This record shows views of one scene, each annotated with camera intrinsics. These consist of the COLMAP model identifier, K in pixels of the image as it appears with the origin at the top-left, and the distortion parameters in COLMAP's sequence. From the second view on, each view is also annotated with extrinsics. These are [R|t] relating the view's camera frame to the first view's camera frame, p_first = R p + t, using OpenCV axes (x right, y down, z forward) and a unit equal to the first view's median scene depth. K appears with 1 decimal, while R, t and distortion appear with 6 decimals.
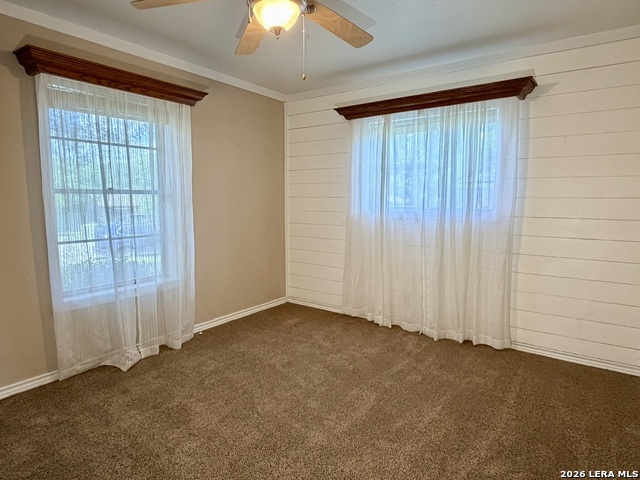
lens RADIAL K [[376.3, 0, 320.0], [0, 376.3, 240.0], [0, 0, 1]] dist [-0.000796, -0.000103]
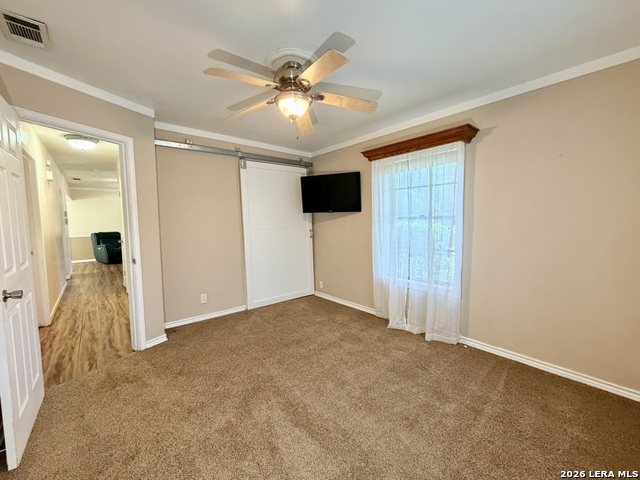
lens RADIAL K [[271.3, 0, 320.0], [0, 271.3, 240.0], [0, 0, 1]] dist [-0.000134, -0.000049]
pose [[-0.251435, 0.058116, -0.966128, 0.643086], [-0.107497, 0.990343, 0.087549, -0.095466], [0.961886, 0.125869, -0.242760, 0.930868]]
